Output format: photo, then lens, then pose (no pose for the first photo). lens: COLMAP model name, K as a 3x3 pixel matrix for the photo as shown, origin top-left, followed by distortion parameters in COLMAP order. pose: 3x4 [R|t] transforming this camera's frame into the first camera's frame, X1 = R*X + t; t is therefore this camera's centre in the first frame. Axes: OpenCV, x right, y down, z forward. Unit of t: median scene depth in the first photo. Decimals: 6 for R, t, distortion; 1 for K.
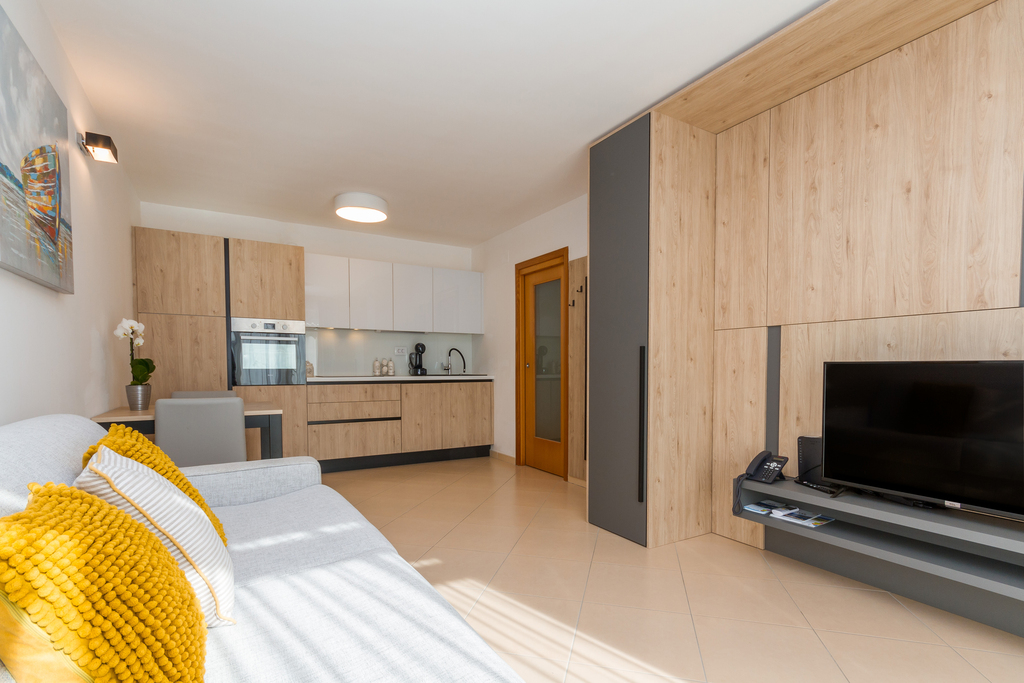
lens RADIAL K [[483.9, 0, 516.1], [0, 483.9, 384.8], [0, 0, 1]] dist [0.008760, -0.001169]
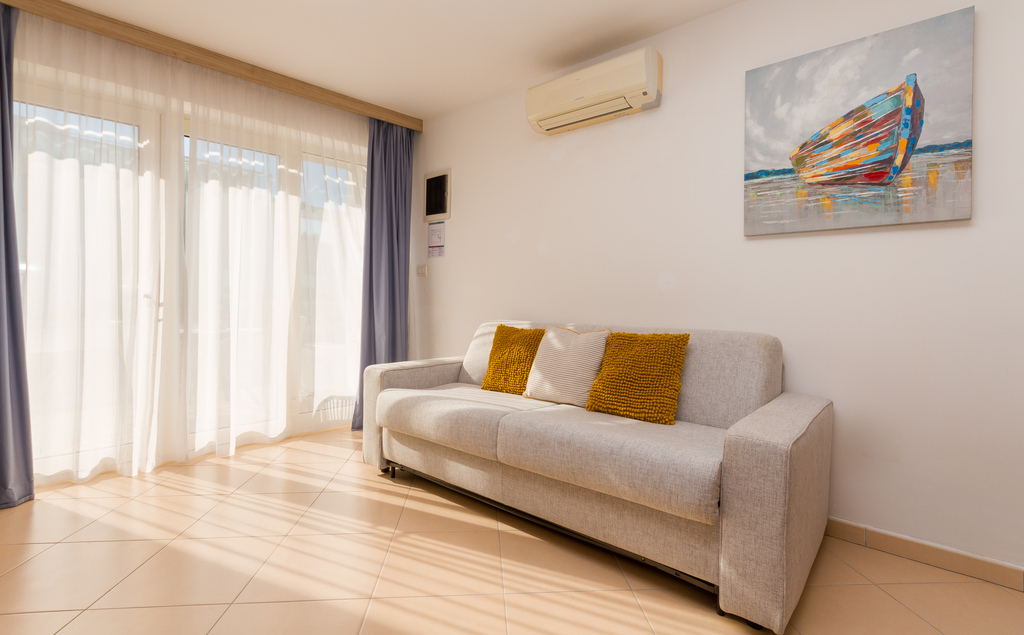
lens RADIAL K [[481.4, 0, 510.6], [0, 481.4, 298.7], [0, 0, 1]] dist [0.006308, -0.000426]
pose [[-0.949720, -0.013979, -0.312788, 0.094122], [-0.025810, 0.999098, 0.033715, -0.040954], [0.312034, 0.040093, -0.949224, 1.212329]]
